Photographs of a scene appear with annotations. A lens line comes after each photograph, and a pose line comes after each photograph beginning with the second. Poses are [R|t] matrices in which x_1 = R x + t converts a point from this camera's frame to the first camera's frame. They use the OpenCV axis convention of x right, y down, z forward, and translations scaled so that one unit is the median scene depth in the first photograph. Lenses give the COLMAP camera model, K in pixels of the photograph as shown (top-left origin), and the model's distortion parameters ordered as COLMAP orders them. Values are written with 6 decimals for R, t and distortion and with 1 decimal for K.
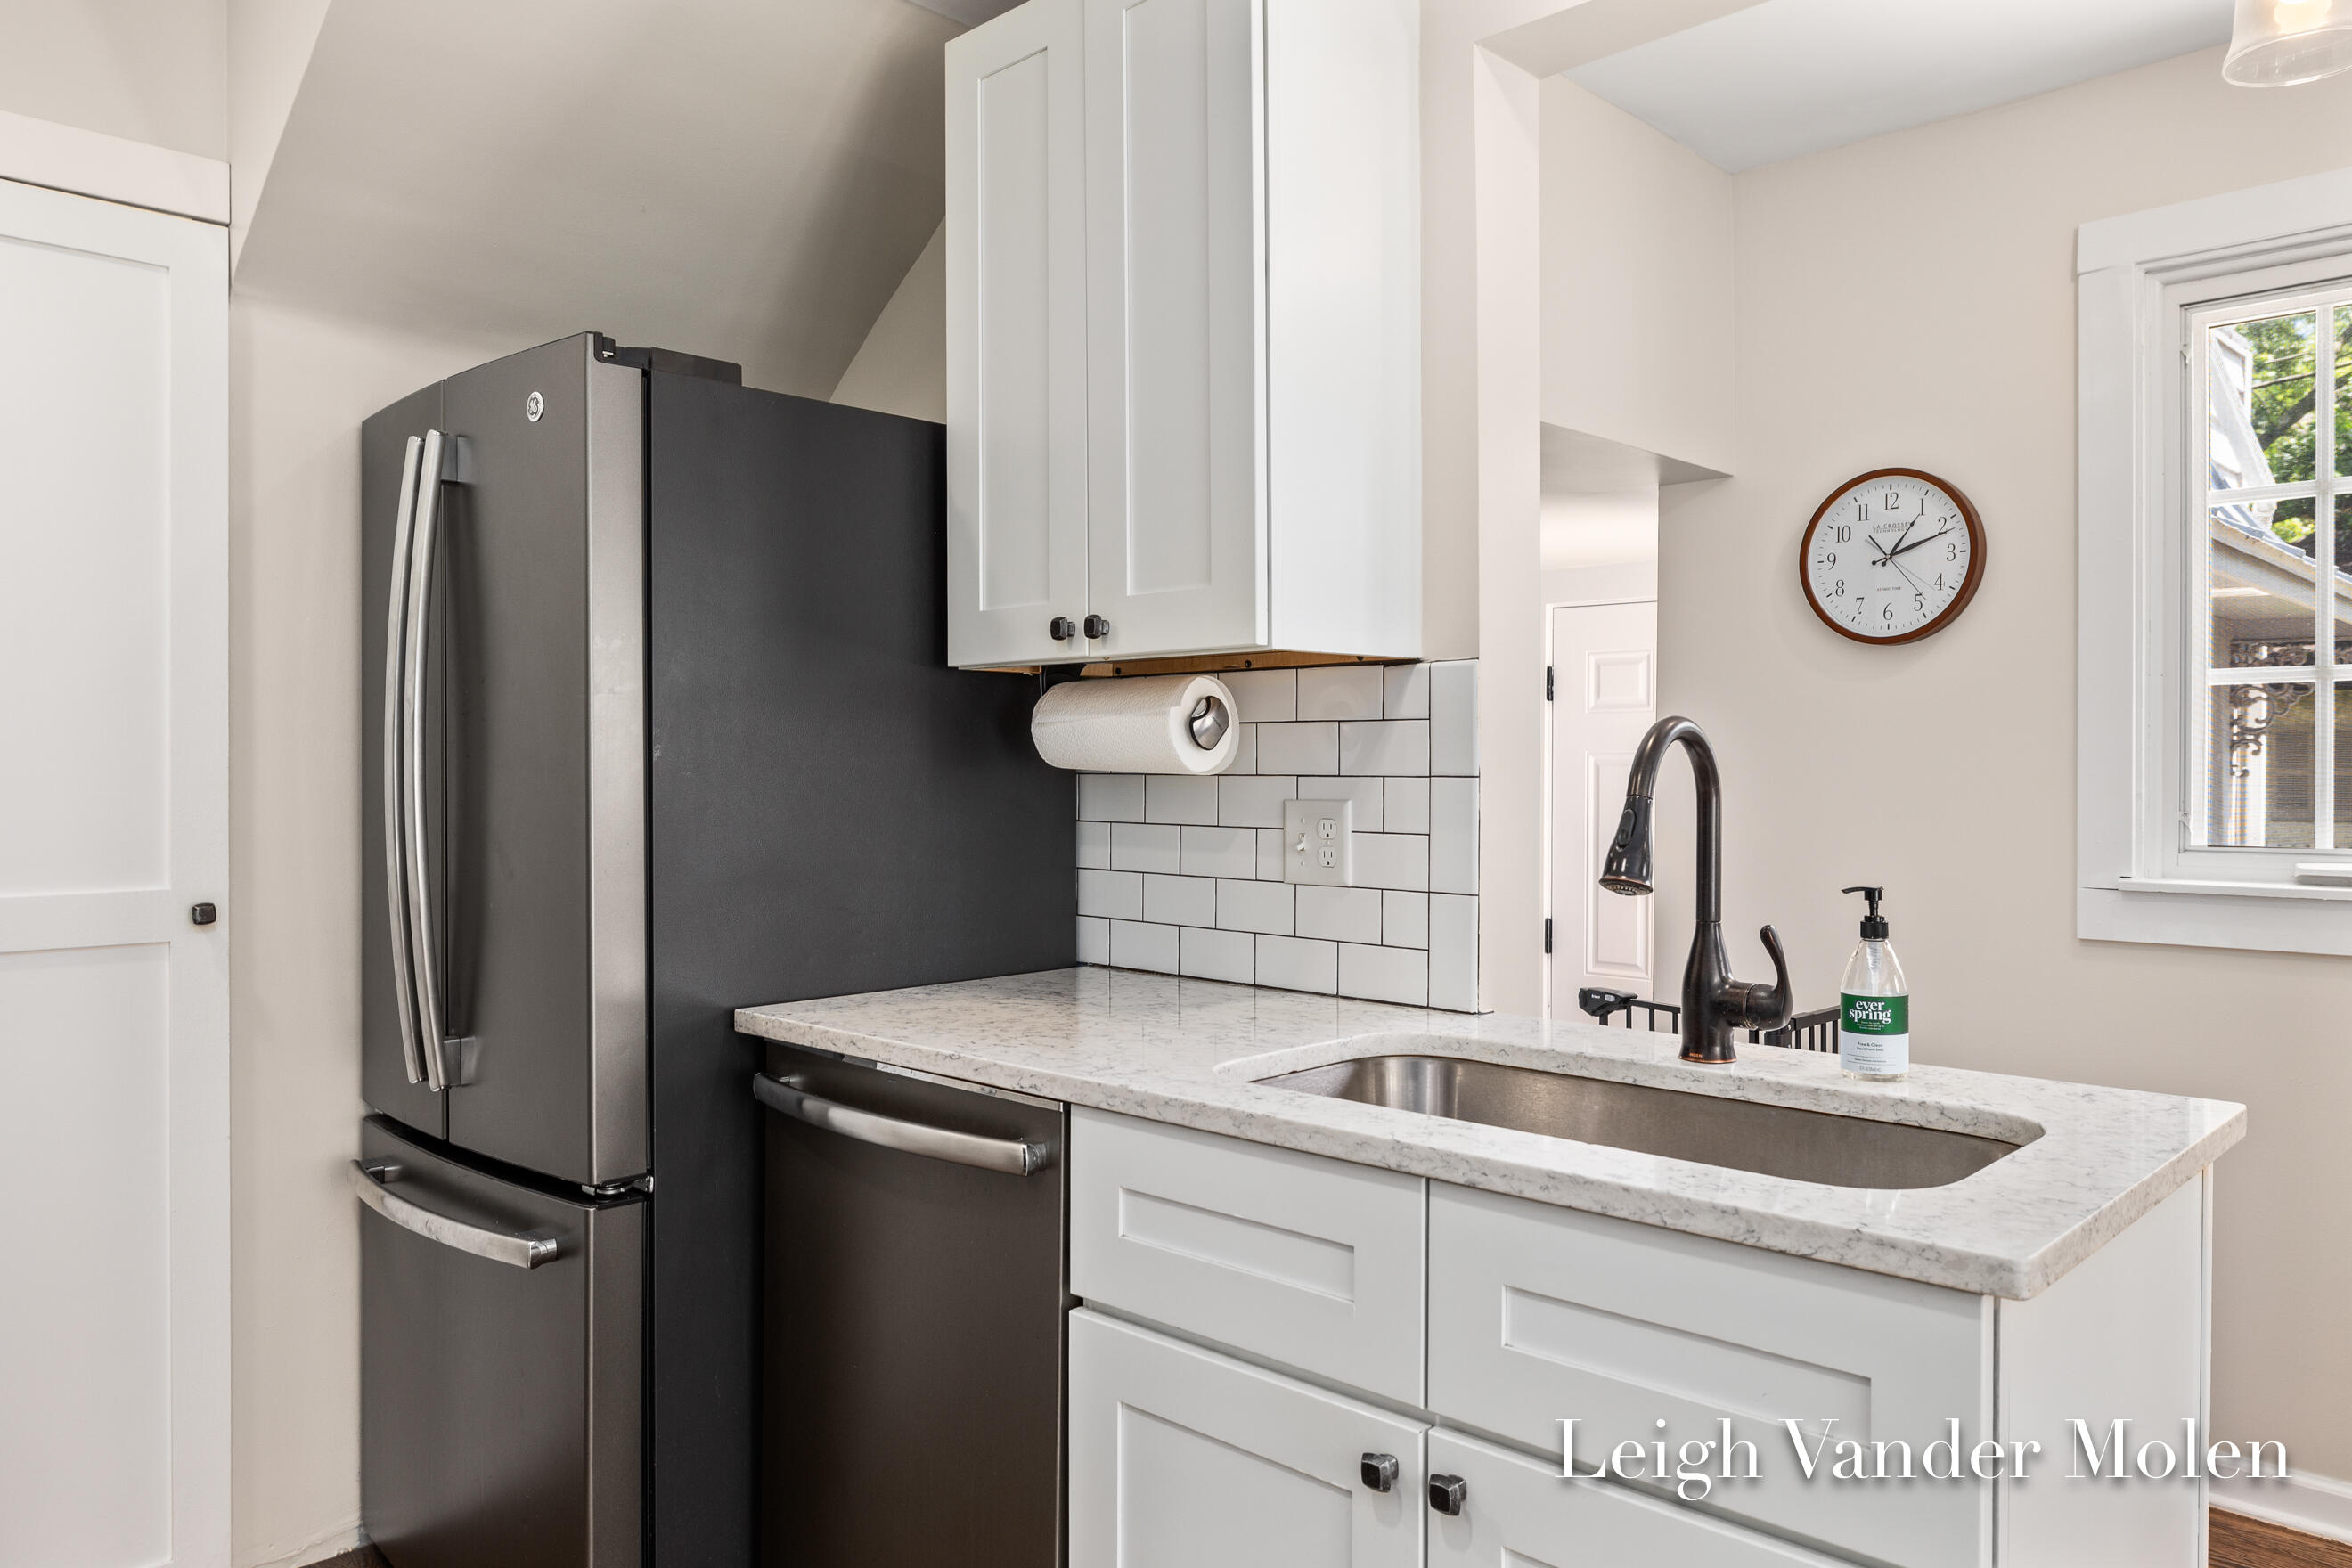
lens RADIAL K [[1643.9, 0, 1172.7], [0, 1643.9, 774.5], [0, 0, 1]] dist [0.001697, -0.011386]
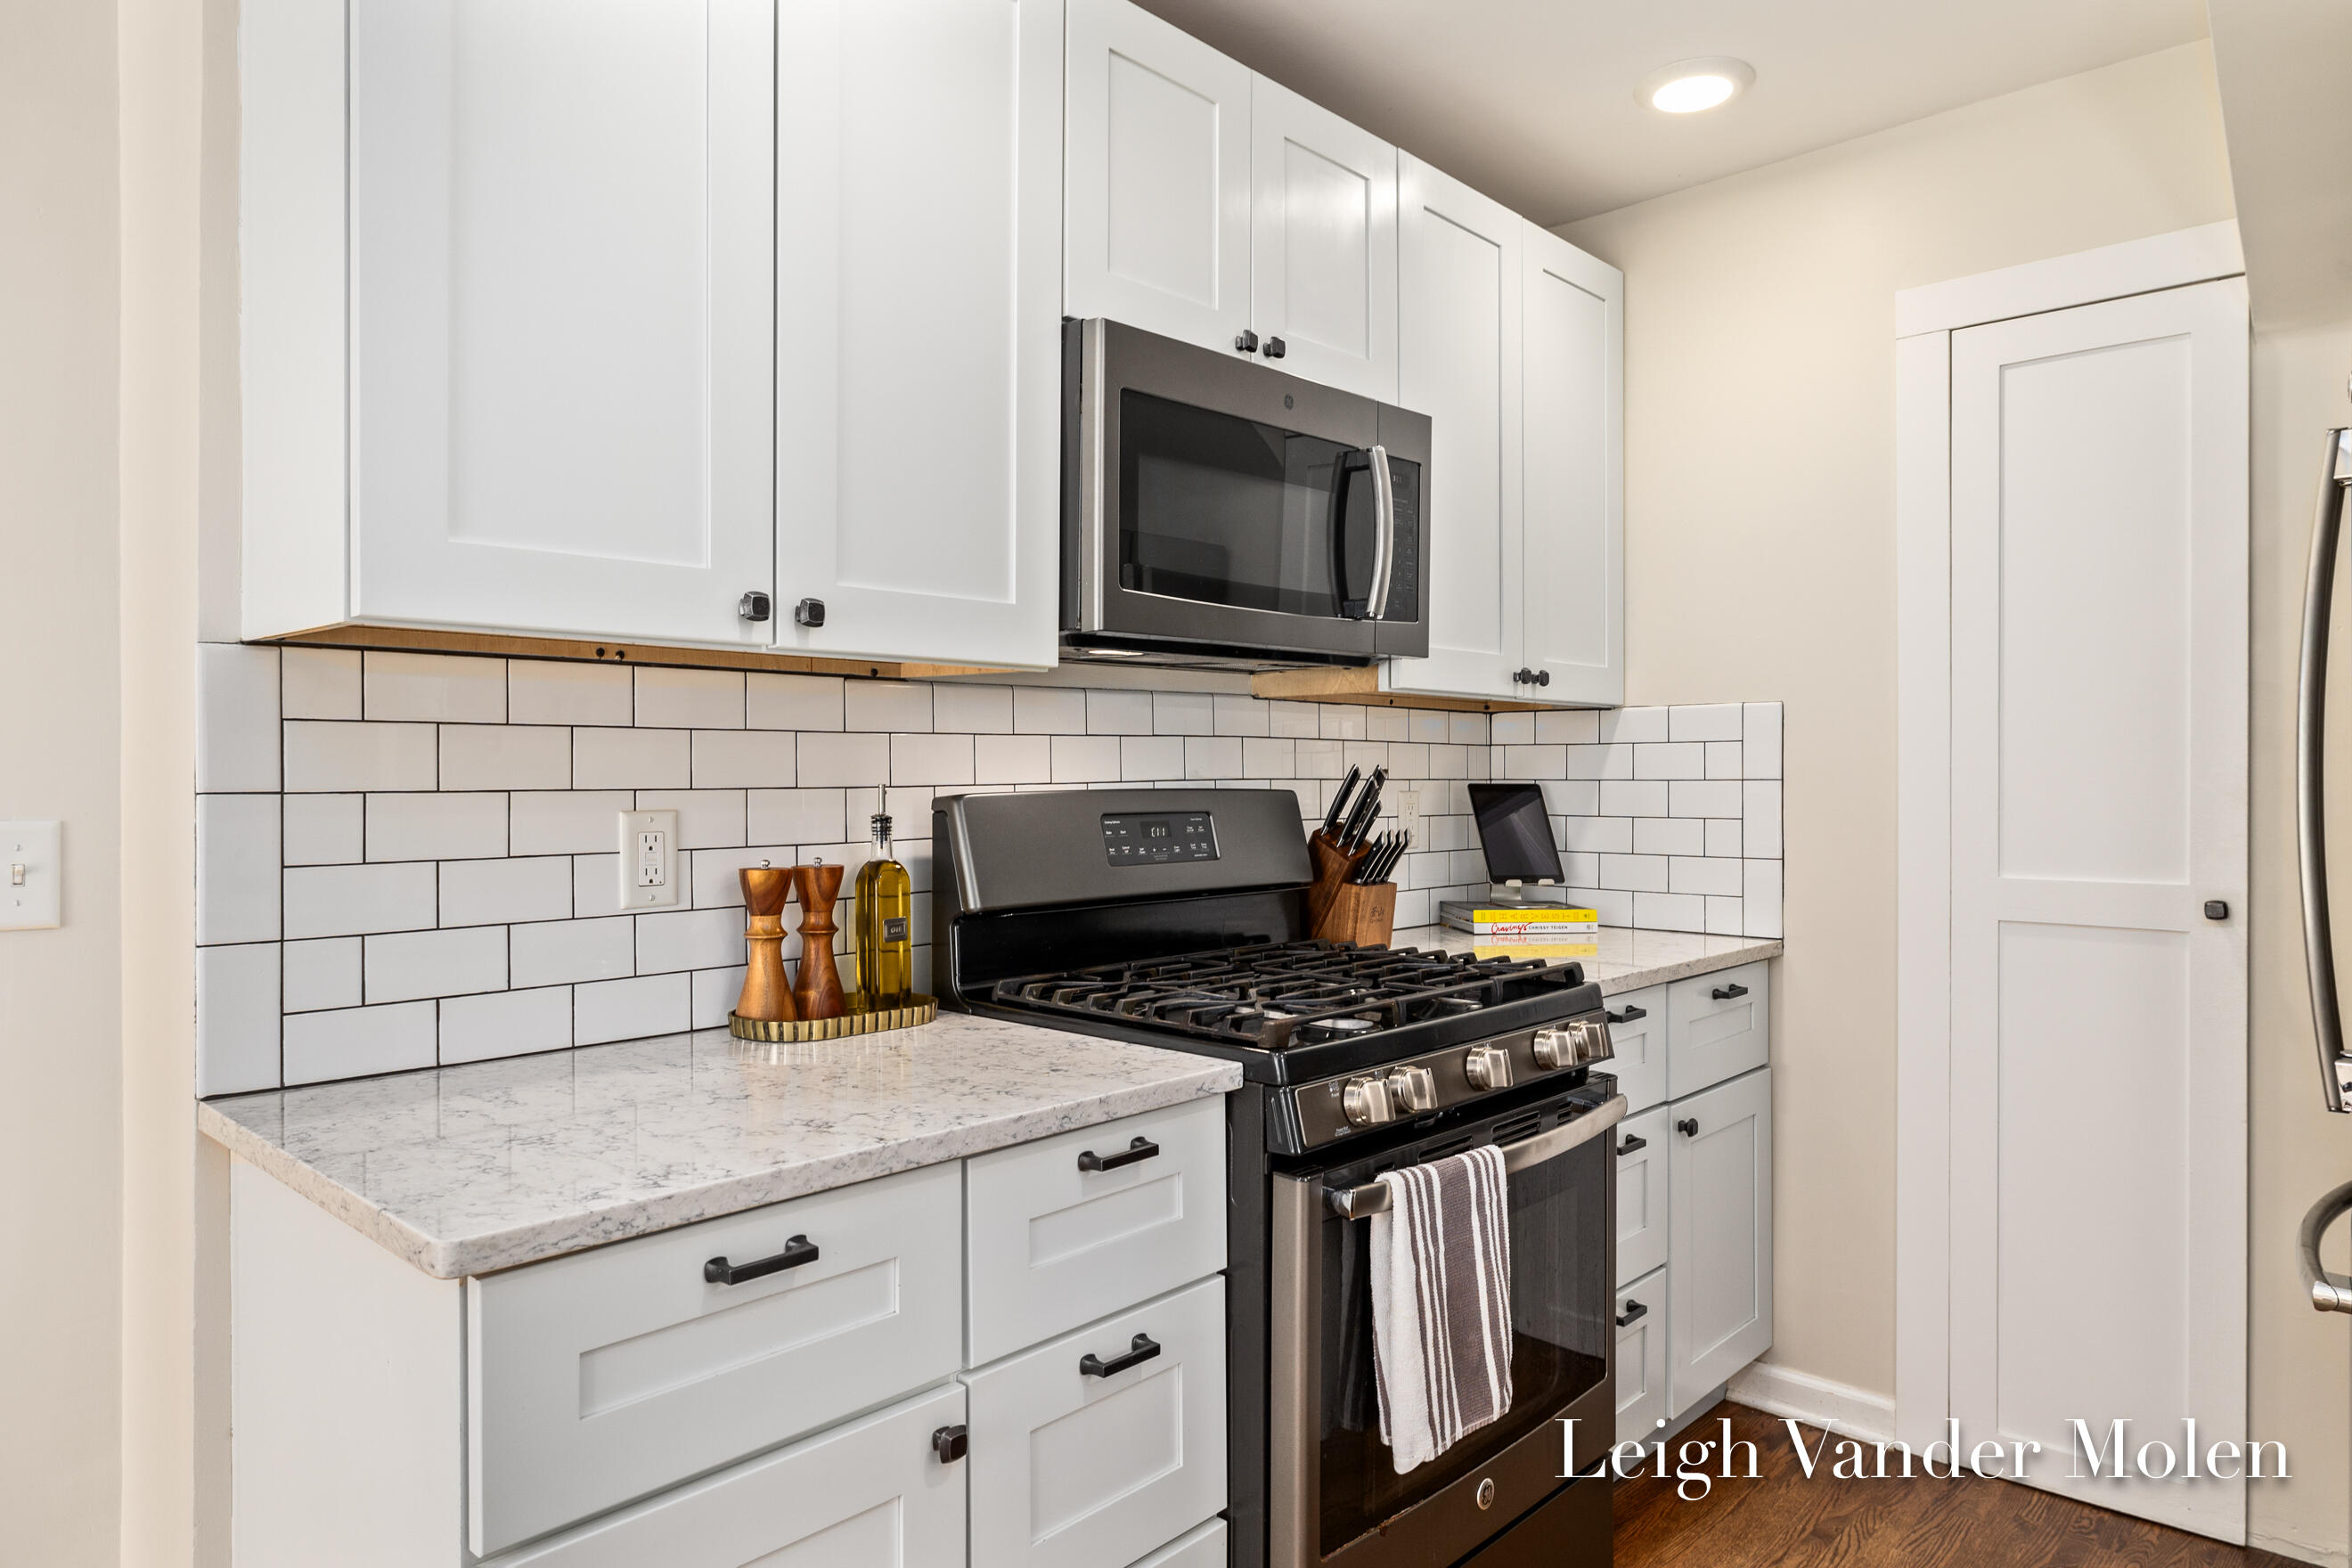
lens RADIAL K [[1458.4, 0, 1169.1], [0, 1458.4, 774.2], [0, 0, 1]] dist [-0.003499, -0.001513]
pose [[0.014430, -0.001666, -0.999894, 0.400259], [-0.005608, 0.999983, -0.001747, -0.000686], [0.999880, 0.005633, 0.014421, 0.307112]]
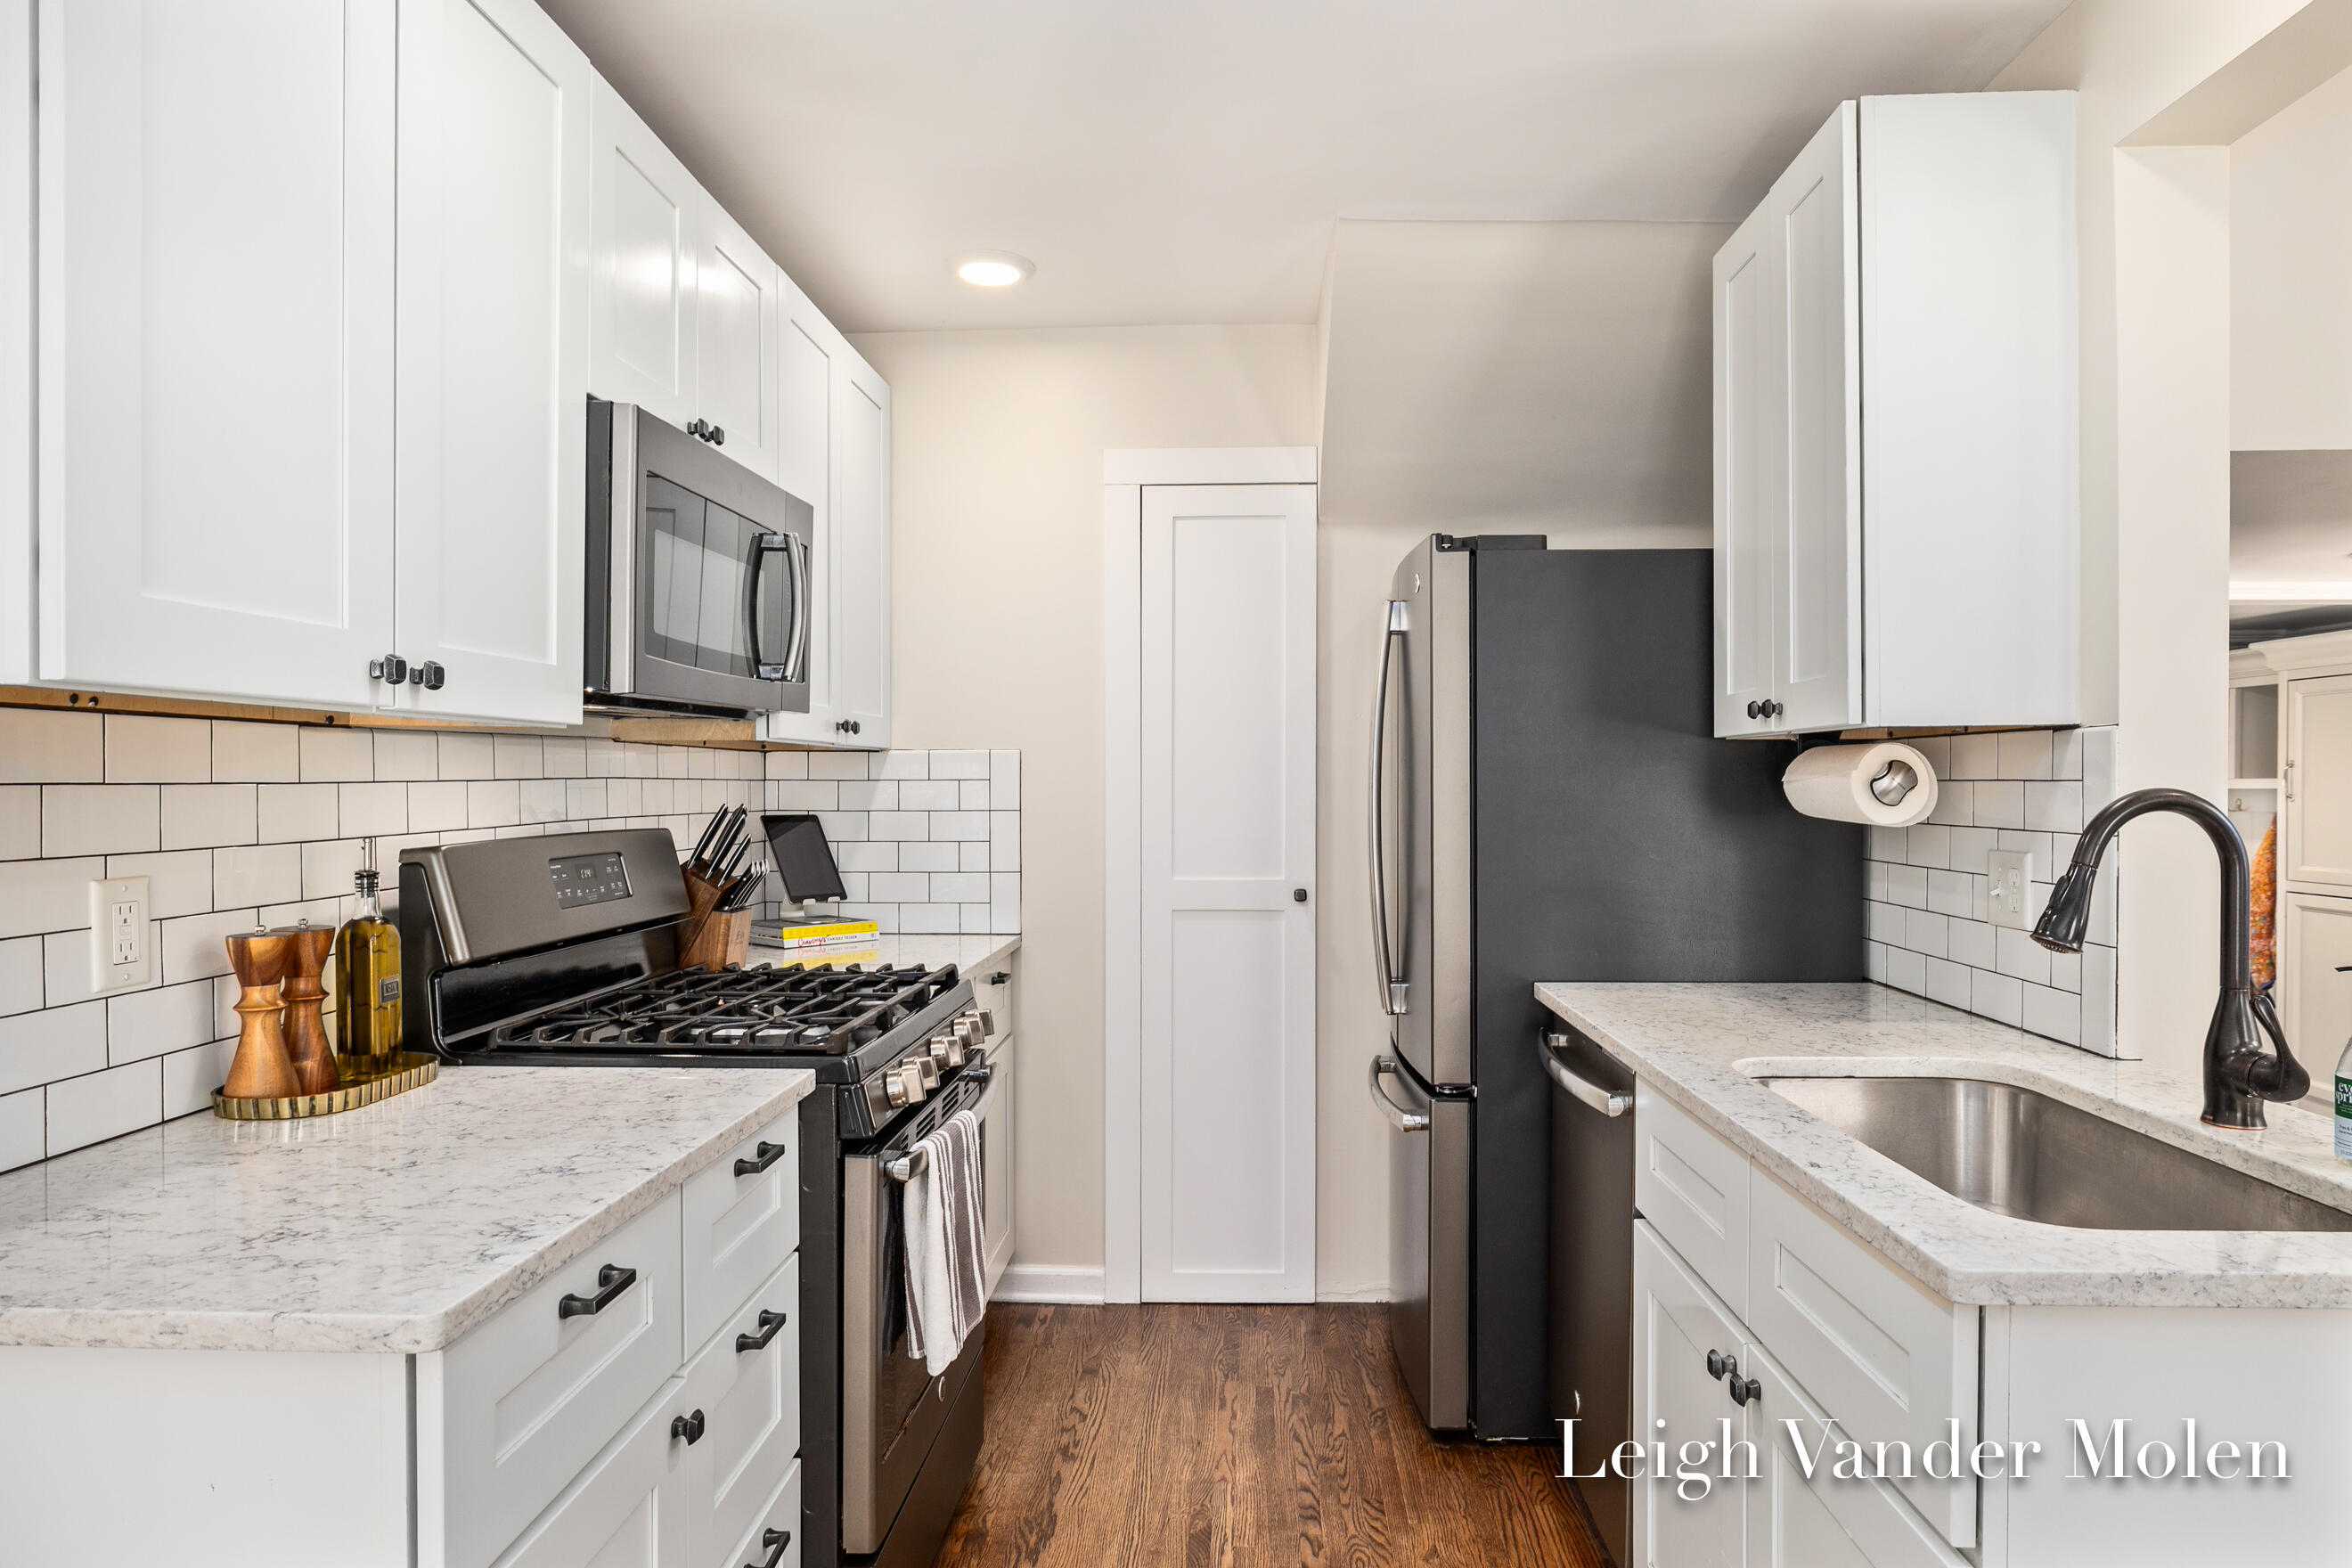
lens RADIAL K [[1406.7, 0, 1185.1], [0, 1406.7, 791.2], [0, 0, 1]] dist [-0.009565, 0.002286]
pose [[0.661704, 0.003749, -0.749756, 0.445272], [-0.002772, 0.999993, 0.002554, -0.027059], [0.749760, 0.000389, 0.661710, -0.048359]]
